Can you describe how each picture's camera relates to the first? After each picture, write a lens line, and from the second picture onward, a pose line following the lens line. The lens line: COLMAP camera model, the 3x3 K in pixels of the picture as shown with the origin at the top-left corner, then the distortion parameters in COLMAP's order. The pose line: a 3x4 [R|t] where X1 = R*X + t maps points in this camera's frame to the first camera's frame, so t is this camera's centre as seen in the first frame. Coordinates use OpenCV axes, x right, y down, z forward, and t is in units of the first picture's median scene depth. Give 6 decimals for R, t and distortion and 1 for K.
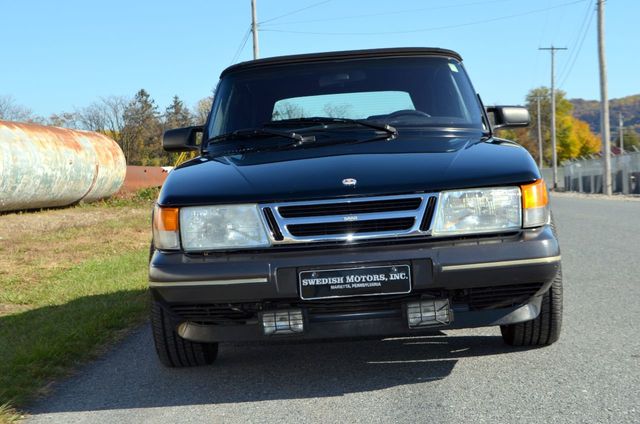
lens RADIAL K [[1162.8, 0, 321.5], [0, 1162.8, 212.7], [0, 0, 1]] dist [0.012089, 0.000000]
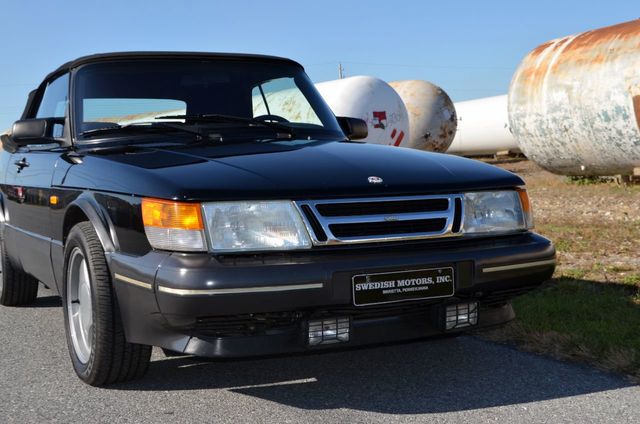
lens RADIAL K [[927.9, 0, 324.5], [0, 927.9, 211.3], [0, 0, 1]] dist [-0.032045, 0.000000]
pose [[0.885143, 0.020613, 0.464861, -0.368817], [-0.015282, 0.999767, -0.015233, 0.011377], [-0.465067, 0.006379, 0.885252, 0.355235]]
